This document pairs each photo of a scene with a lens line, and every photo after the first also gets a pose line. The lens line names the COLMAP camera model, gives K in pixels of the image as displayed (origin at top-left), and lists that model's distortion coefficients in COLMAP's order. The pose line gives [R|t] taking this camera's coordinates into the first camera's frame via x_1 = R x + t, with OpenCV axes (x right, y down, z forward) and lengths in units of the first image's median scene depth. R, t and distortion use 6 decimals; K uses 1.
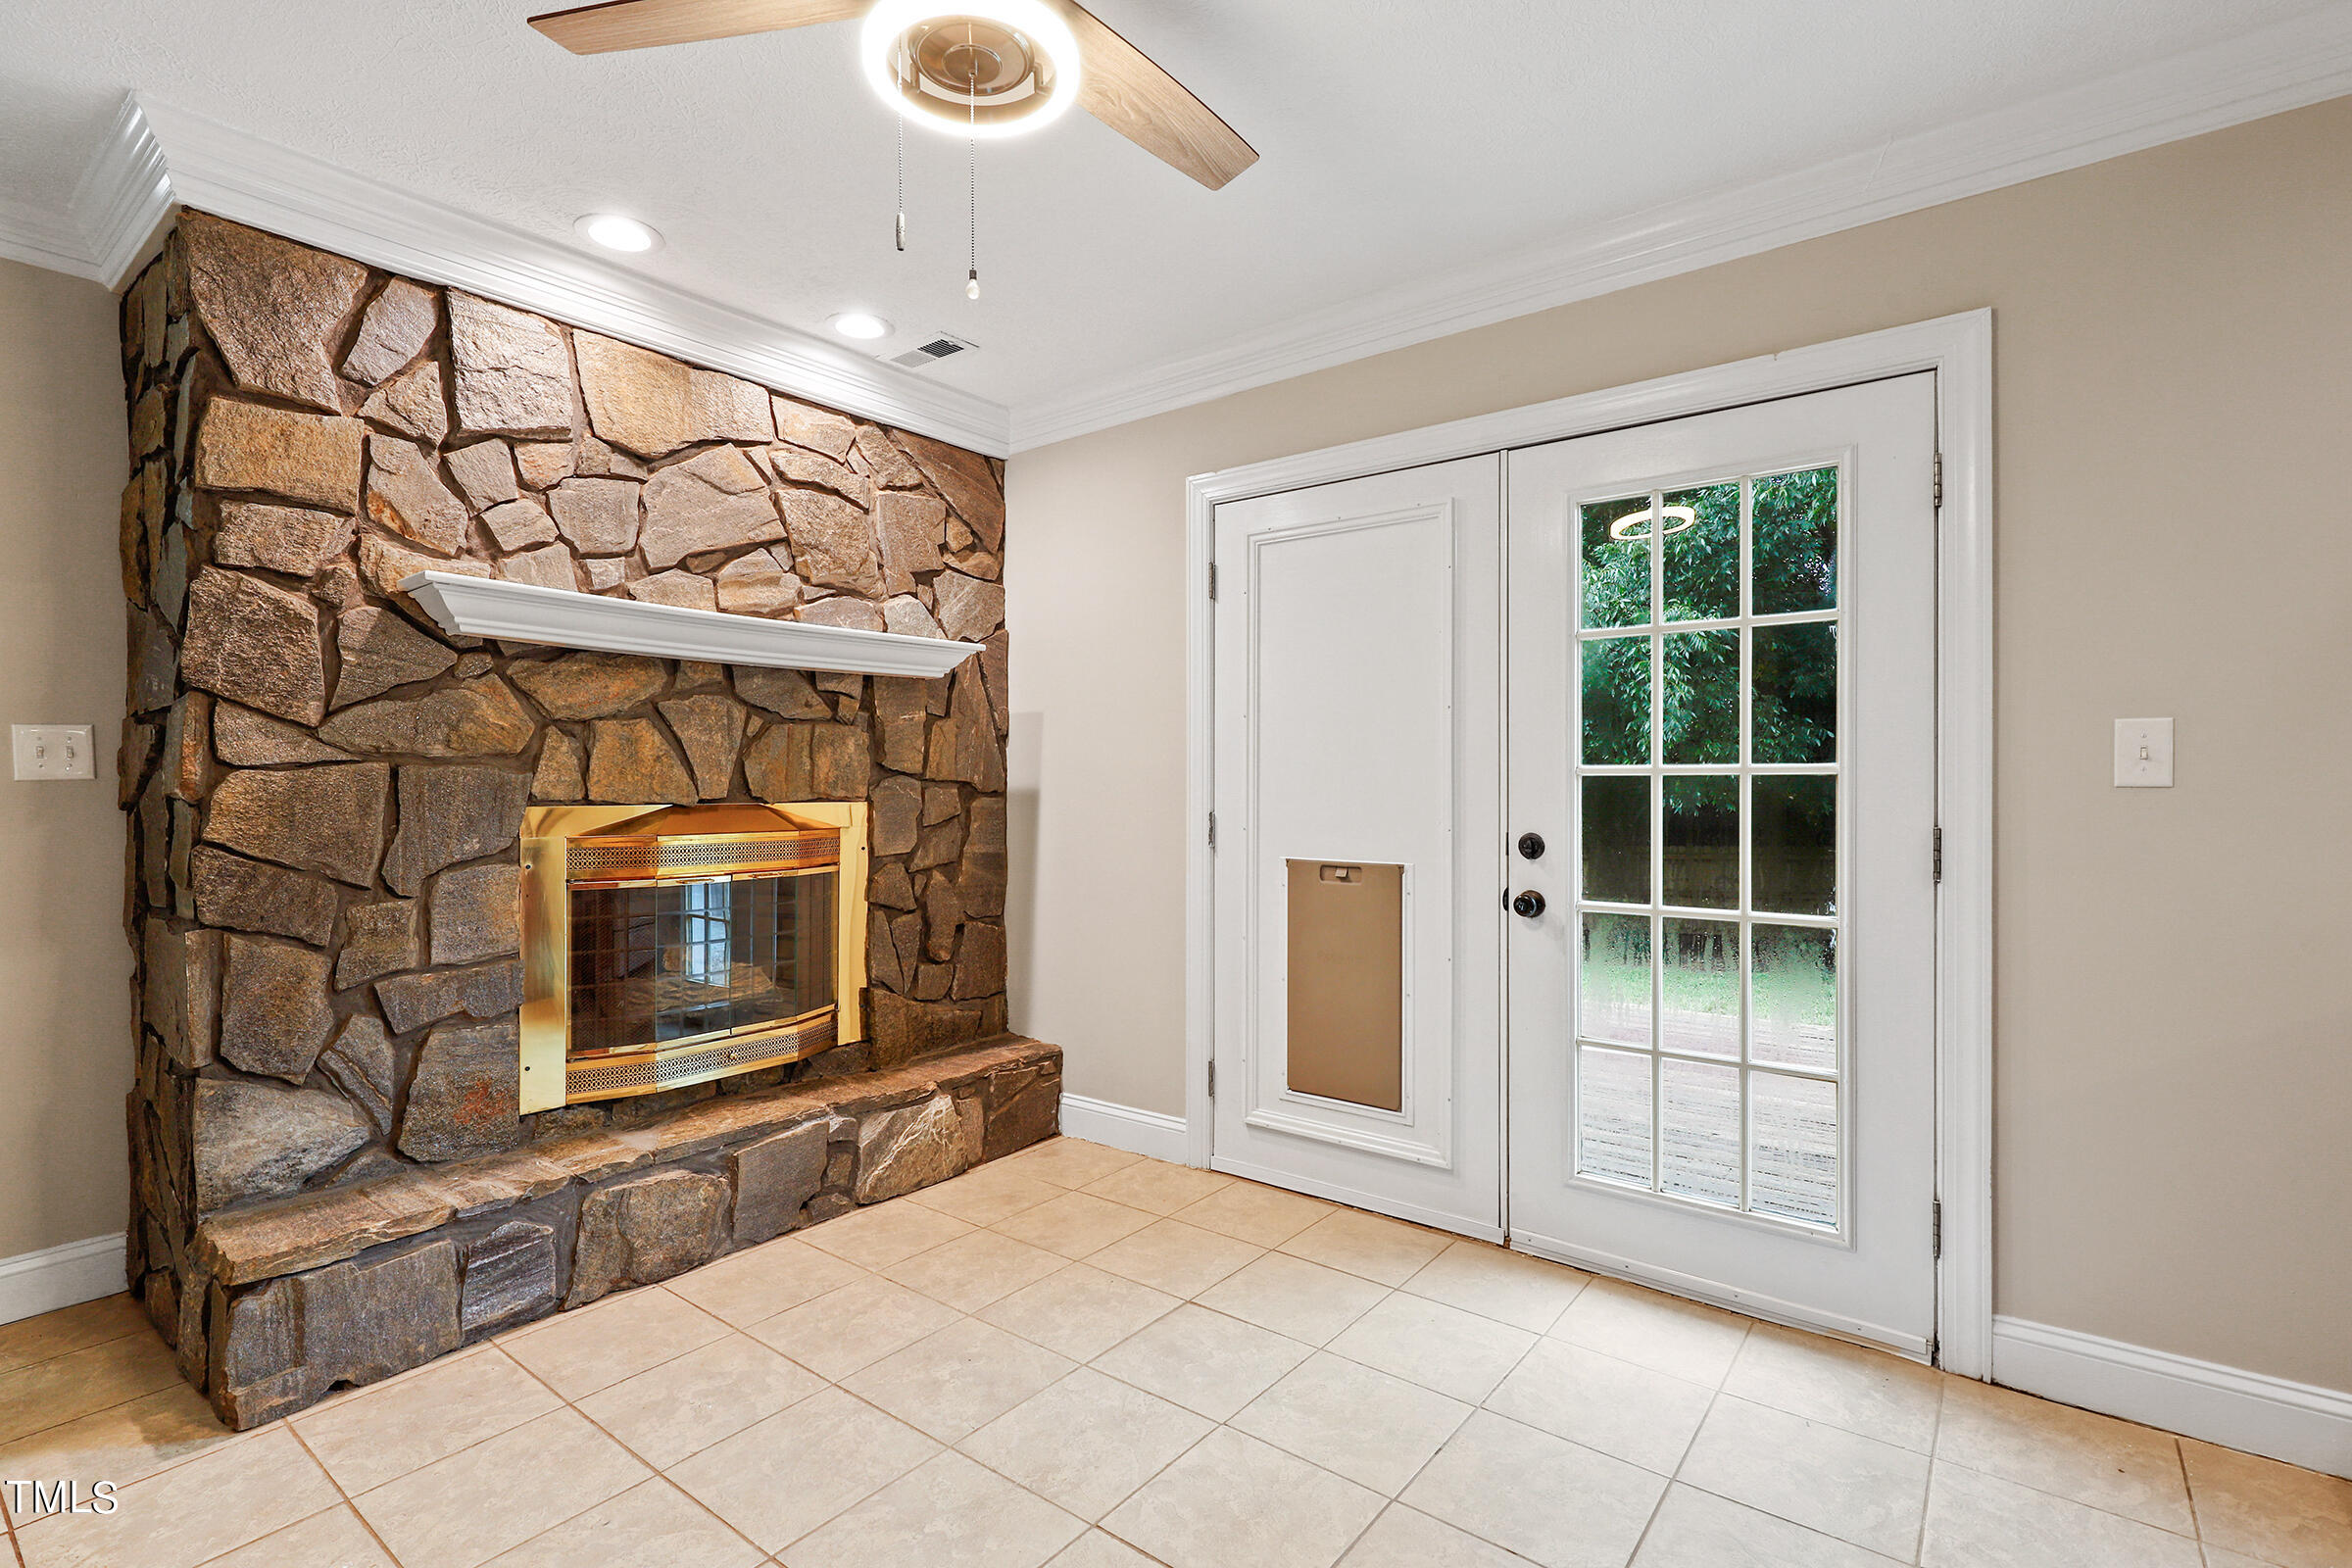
lens RADIAL K [[1105.2, 0, 1176.0], [0, 1105.2, 784.0], [0, 0, 1]] dist [0.003760, 0.000373]
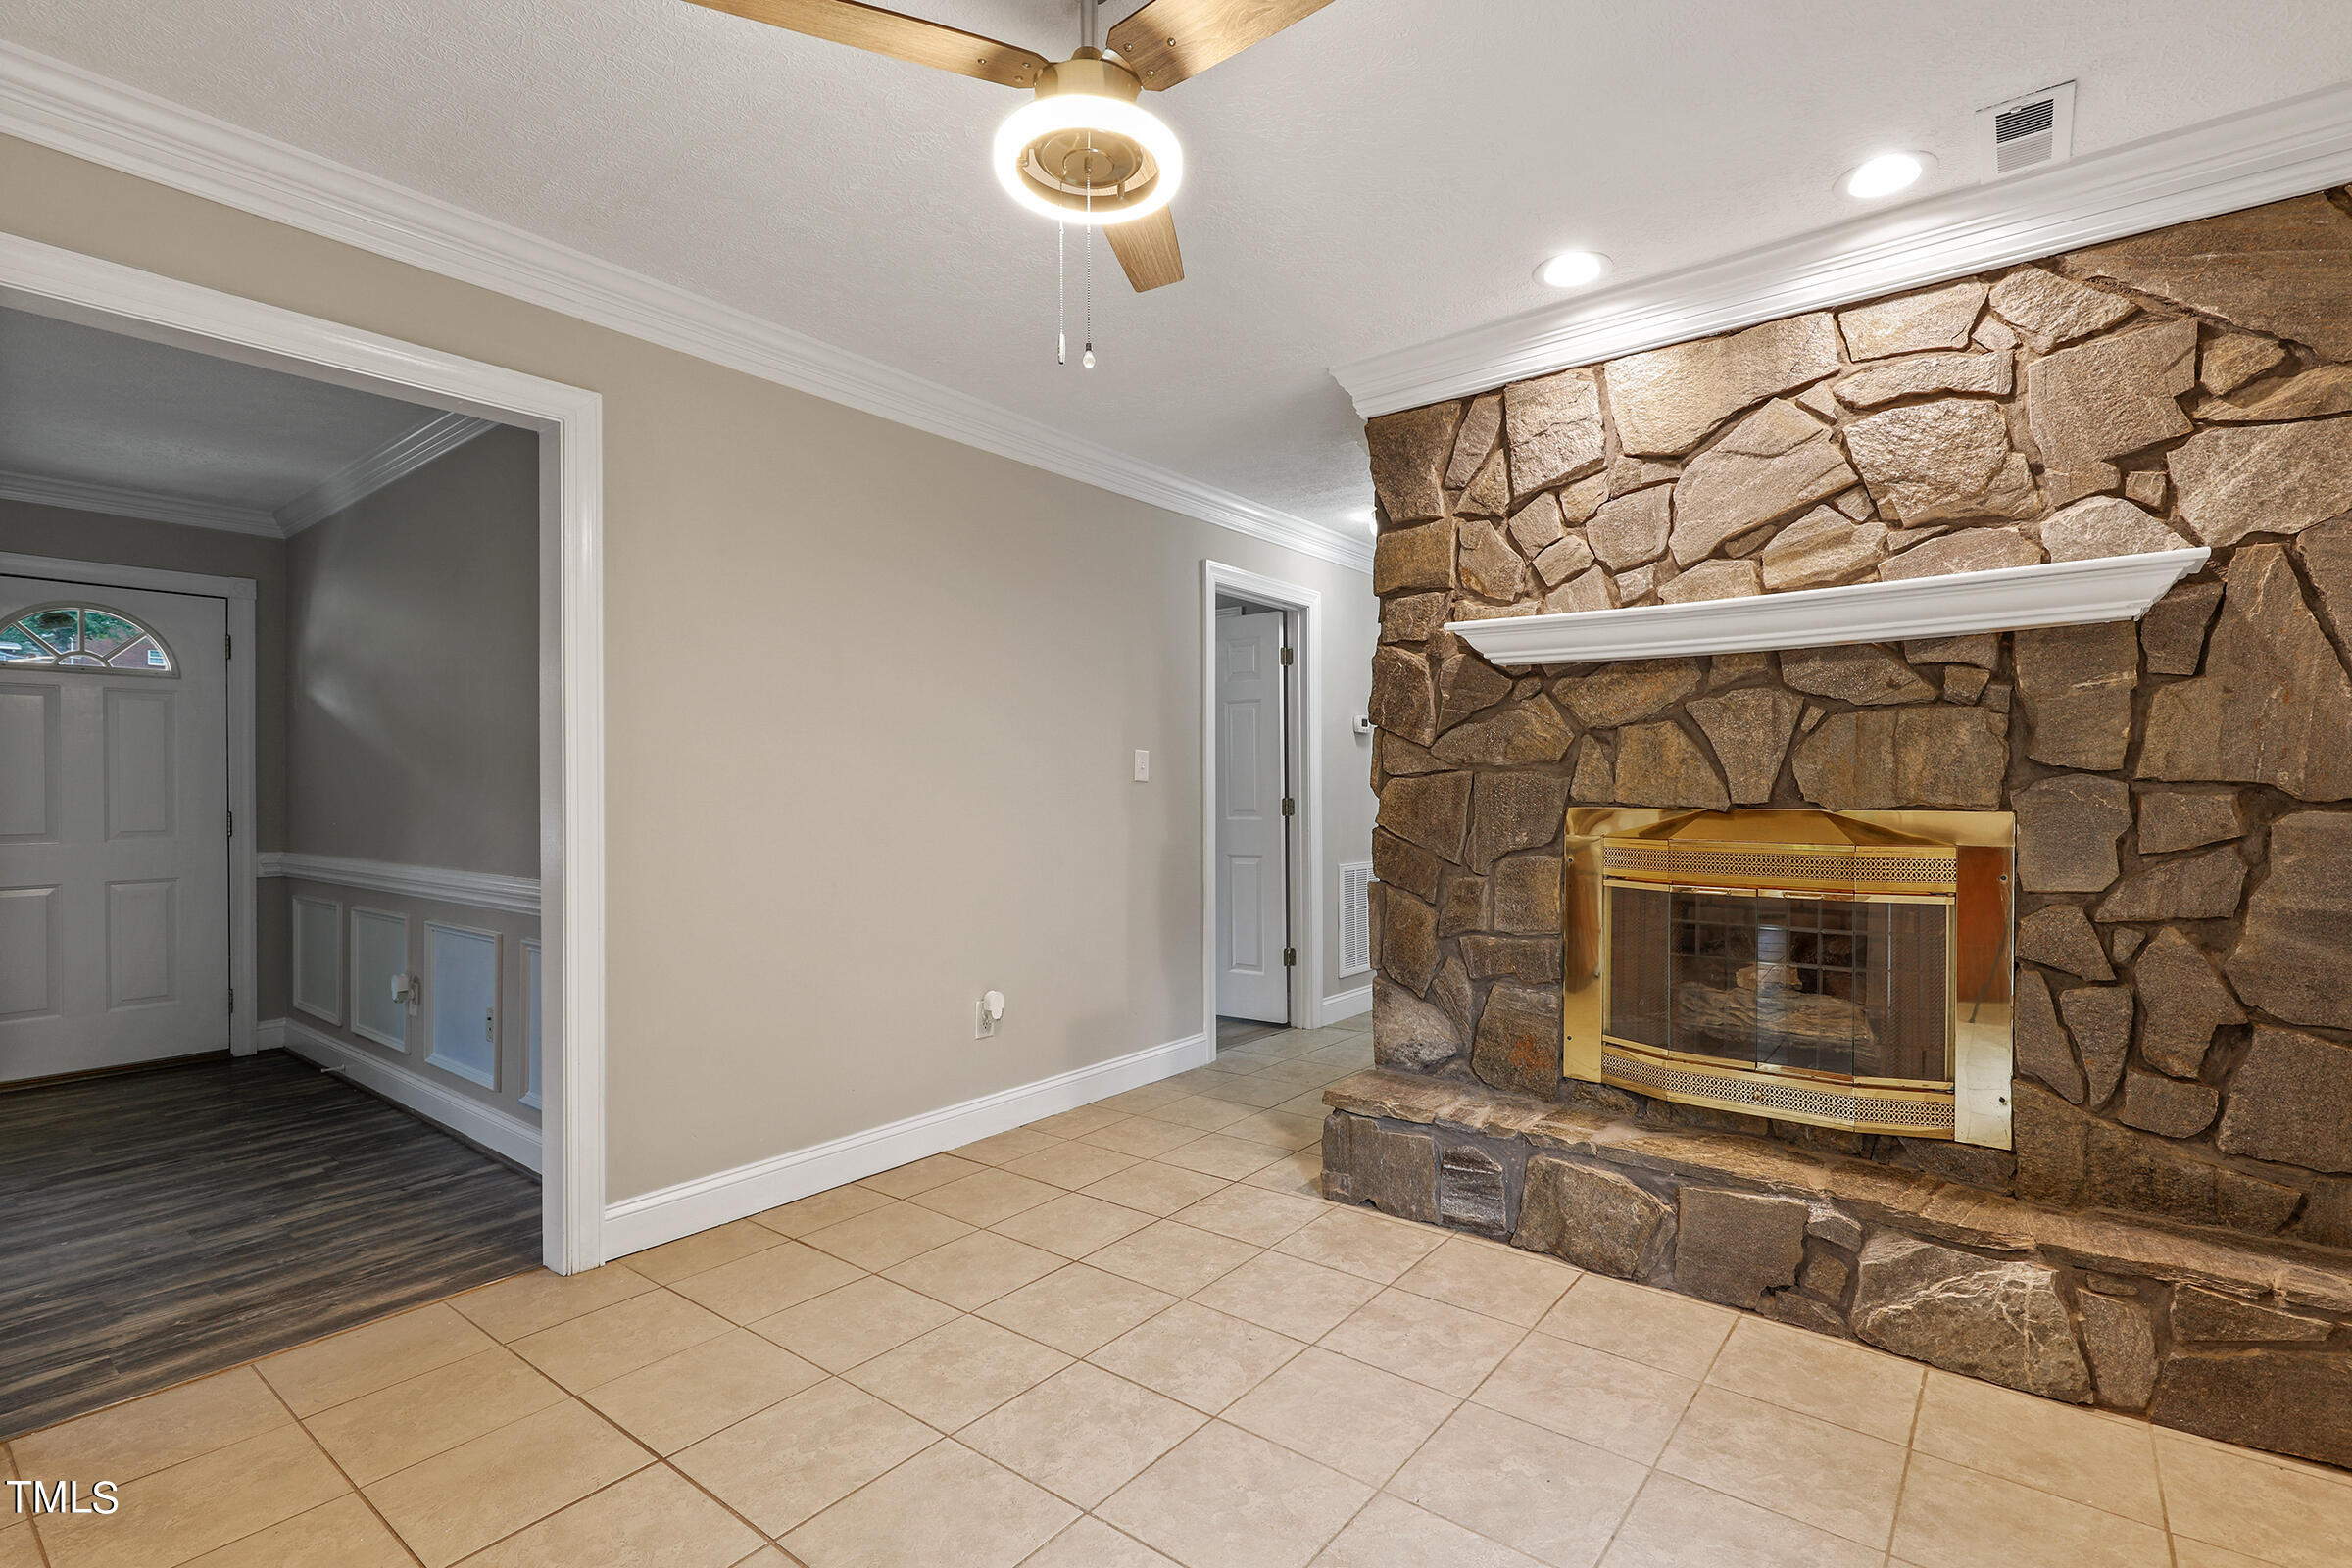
lens RADIAL K [[1083.3, 0, 1193.0], [0, 1083.3, 793.1], [0, 0, 1]] dist [0.005640, -0.000196]
pose [[-0.000211, 0.005668, -0.999984, 0.480875], [0.000844, 0.999984, 0.005668, -0.000346], [1.000000, -0.000842, -0.000216, 0.563090]]
